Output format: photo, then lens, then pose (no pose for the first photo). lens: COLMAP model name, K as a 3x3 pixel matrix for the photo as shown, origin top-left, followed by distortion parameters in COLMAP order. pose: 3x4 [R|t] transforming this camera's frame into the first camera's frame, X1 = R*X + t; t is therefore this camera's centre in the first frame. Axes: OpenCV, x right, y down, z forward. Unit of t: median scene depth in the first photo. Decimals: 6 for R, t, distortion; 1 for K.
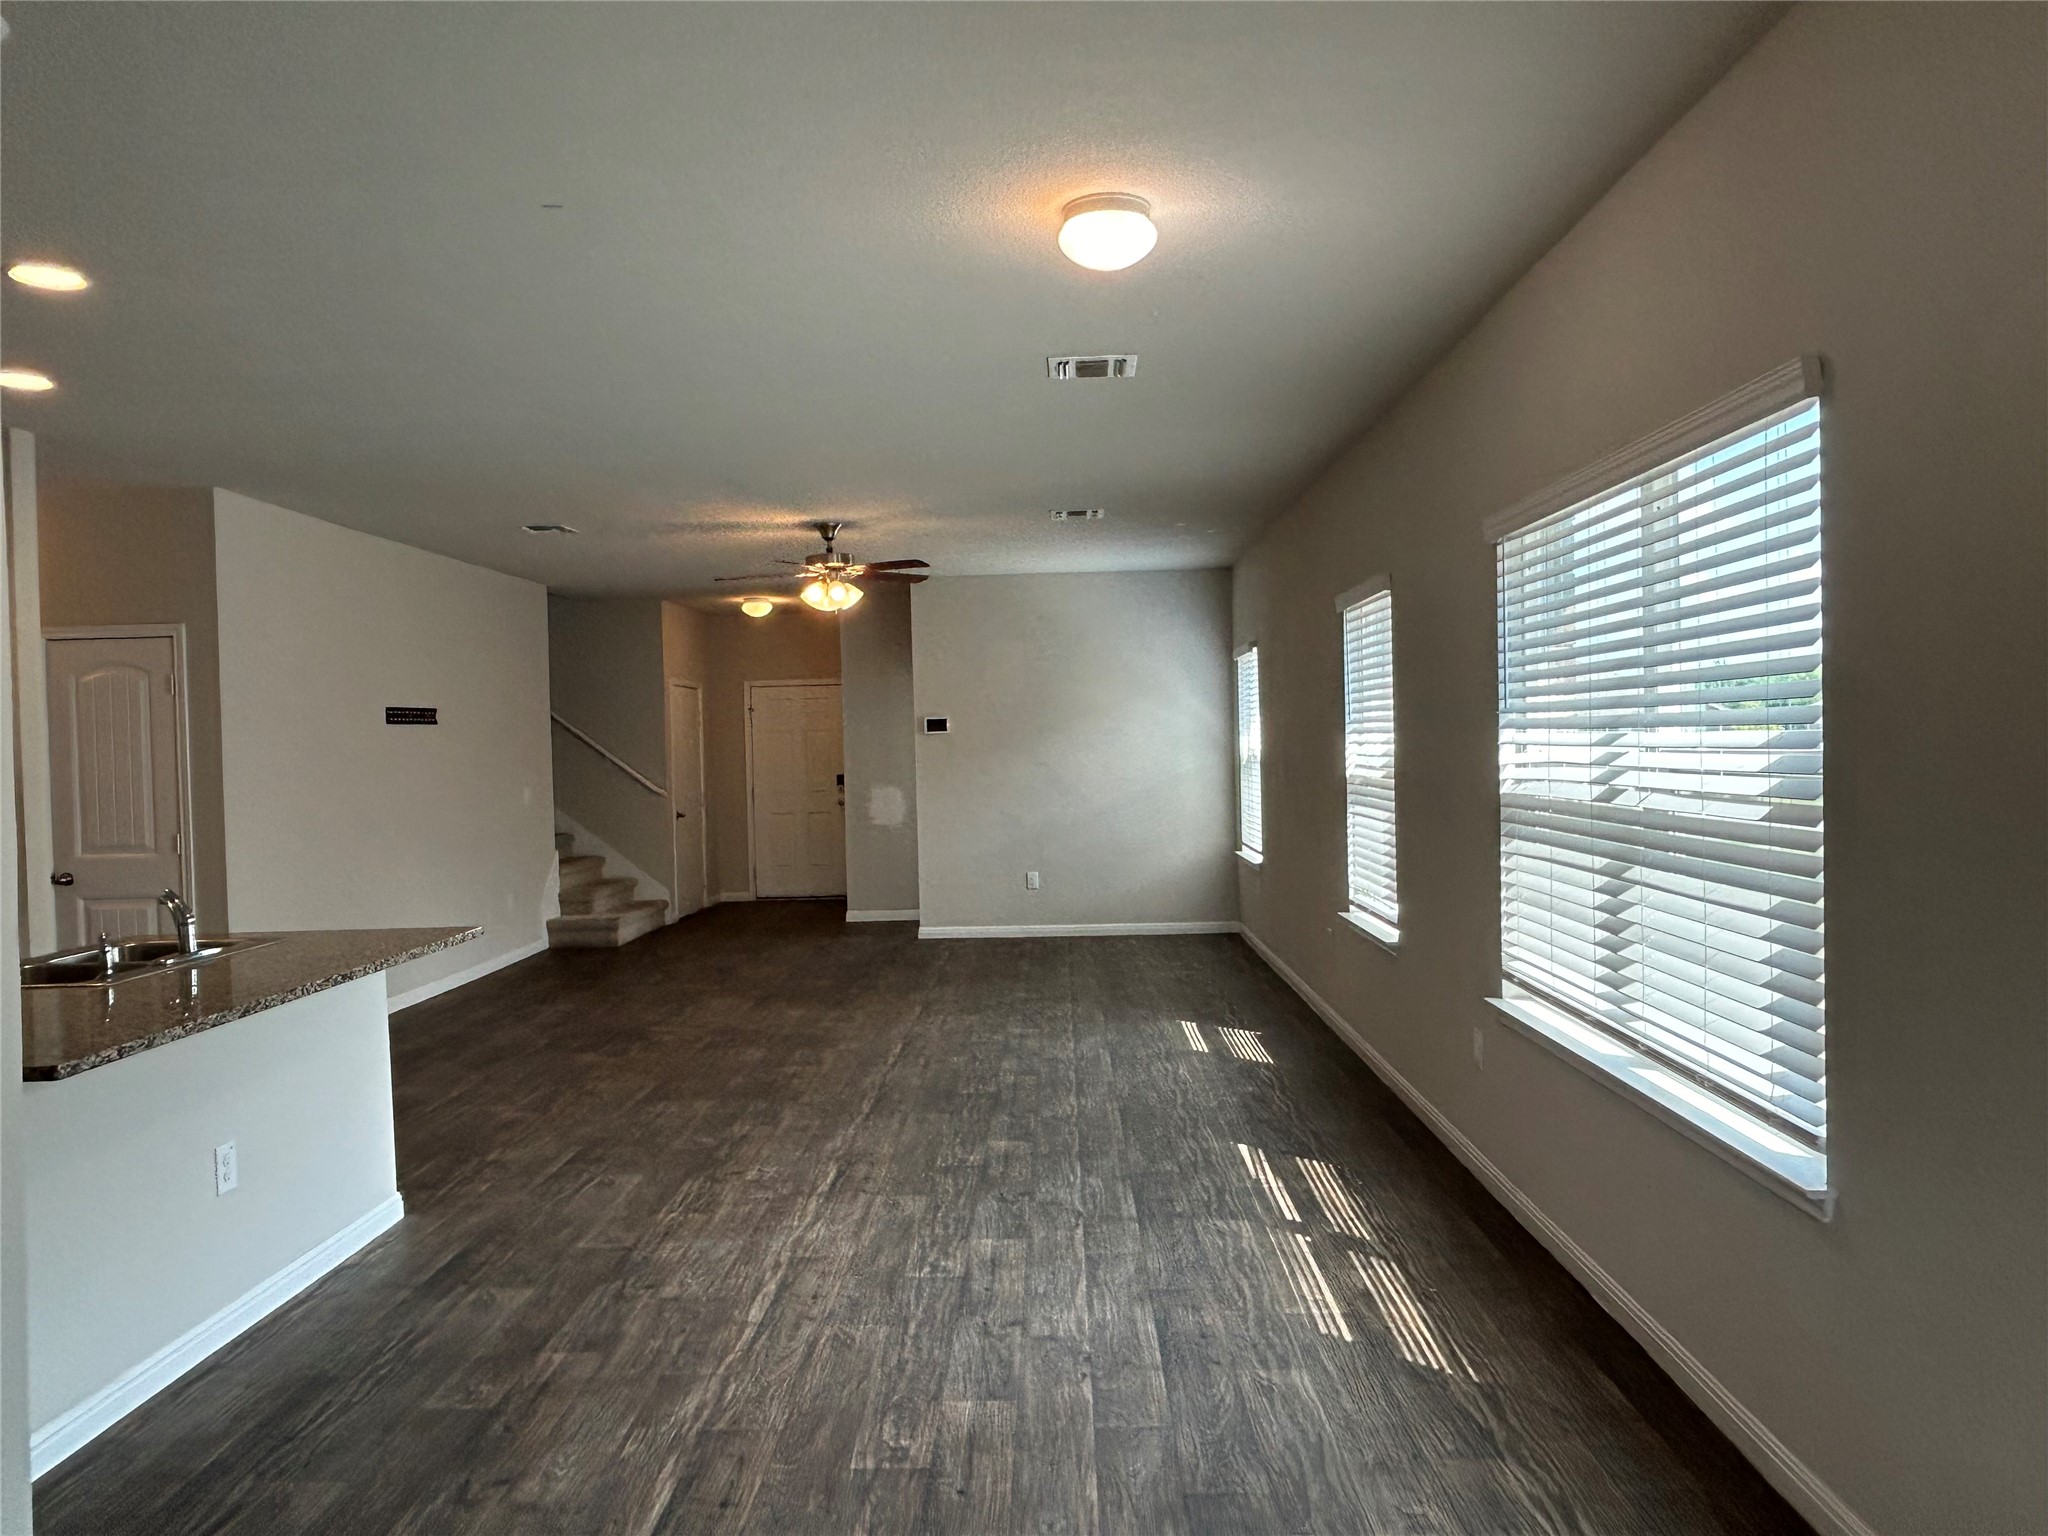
lens RADIAL K [[1387.2, 0, 1024.9], [0, 1387.2, 765.1], [0, 0, 1]] dist [-0.003109, 0.002855]
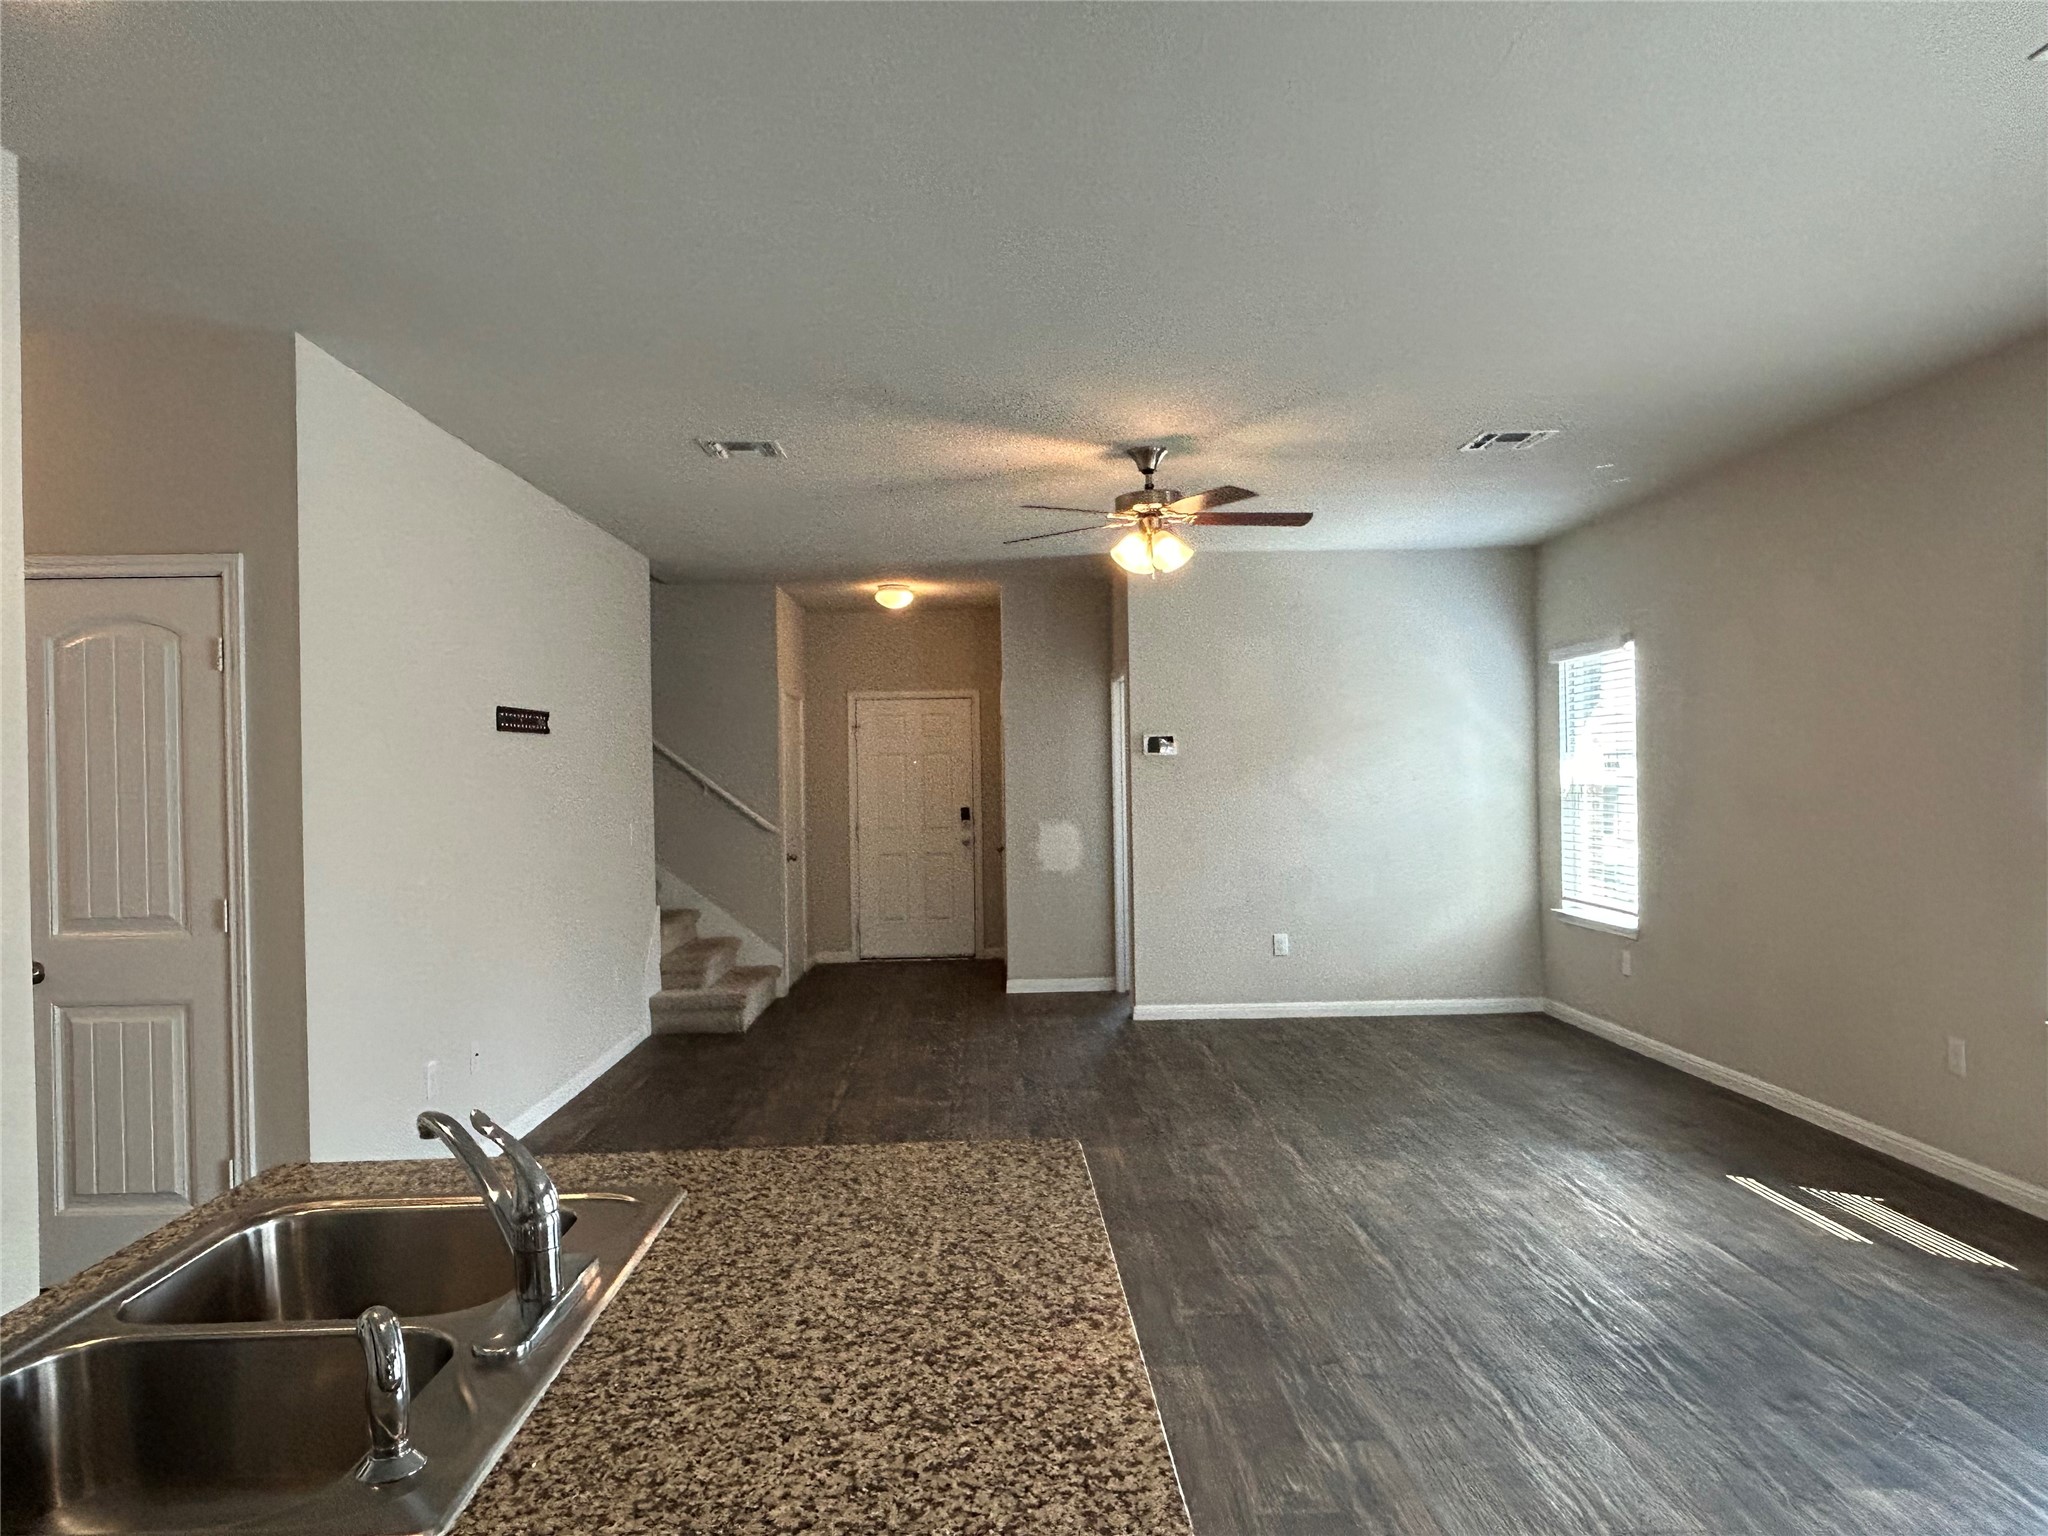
lens RADIAL K [[1387.2, 0, 1023.5], [0, 1387.2, 776.6], [0, 0, 1]] dist [-0.003109, 0.002855]
pose [[0.998693, 0.005568, 0.050810, -0.178825], [-0.004733, 0.999852, -0.016533, 0.002379], [-0.050894, 0.016271, 0.998571, 0.228337]]
